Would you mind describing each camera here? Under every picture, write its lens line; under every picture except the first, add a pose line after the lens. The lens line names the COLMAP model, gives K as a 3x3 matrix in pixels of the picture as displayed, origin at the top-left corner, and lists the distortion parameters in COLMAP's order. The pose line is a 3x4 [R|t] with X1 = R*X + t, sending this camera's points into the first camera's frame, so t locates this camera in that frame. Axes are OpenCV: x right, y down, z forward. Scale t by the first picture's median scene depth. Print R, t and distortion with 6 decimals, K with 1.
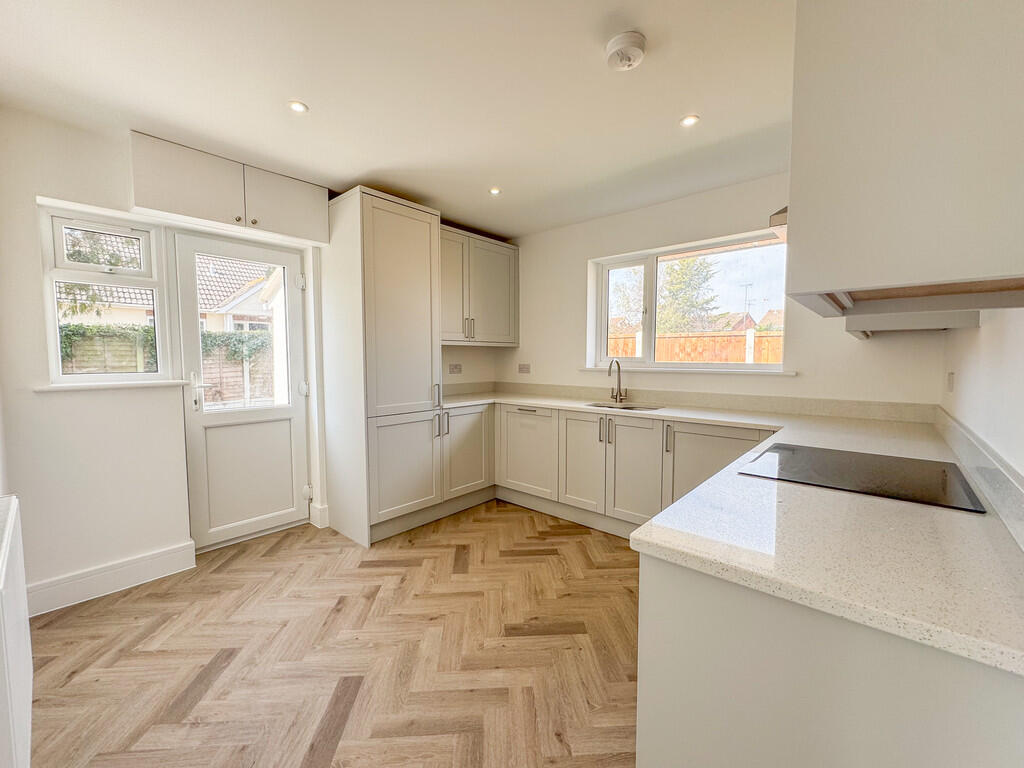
lens RADIAL K [[417.0, 0, 507.3], [0, 417.0, 382.9], [0, 0, 1]] dist [0.000352, 0.000101]
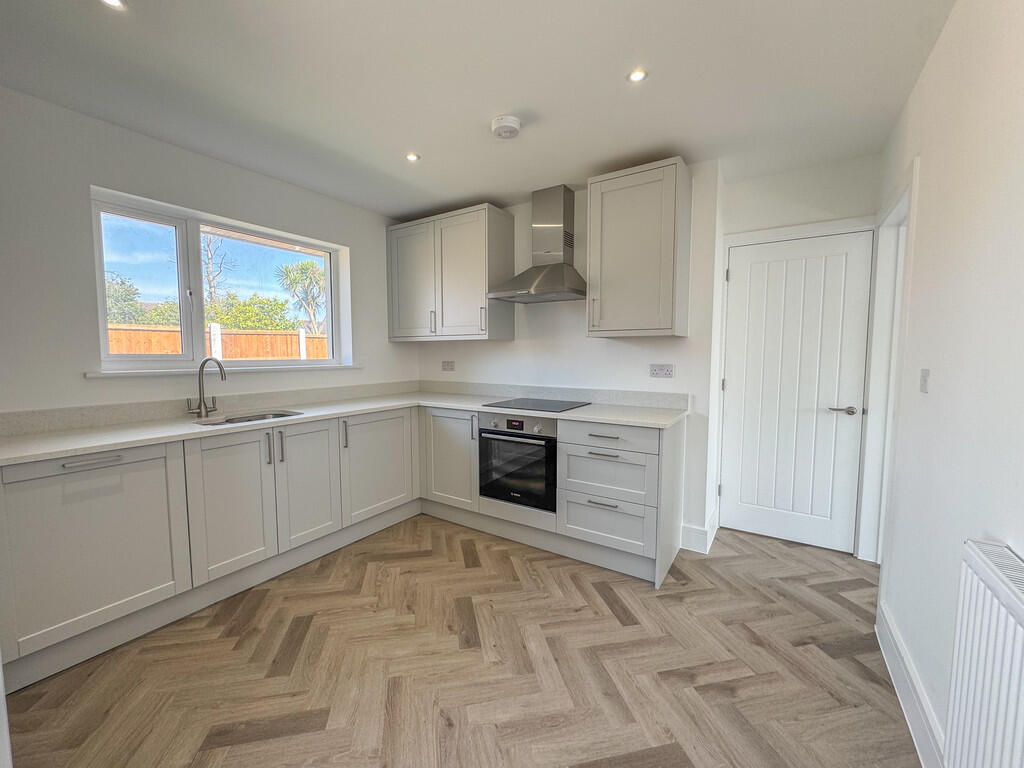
lens RADIAL K [[417.0, 0, 507.3], [0, 417.0, 382.9], [0, 0, 1]] dist [0.000352, 0.000101]
pose [[-0.152184, -0.069059, 0.985937, -0.756790], [0.062652, 0.994876, 0.079356, -0.054167], [-0.986364, 0.073847, -0.147077, 0.855135]]
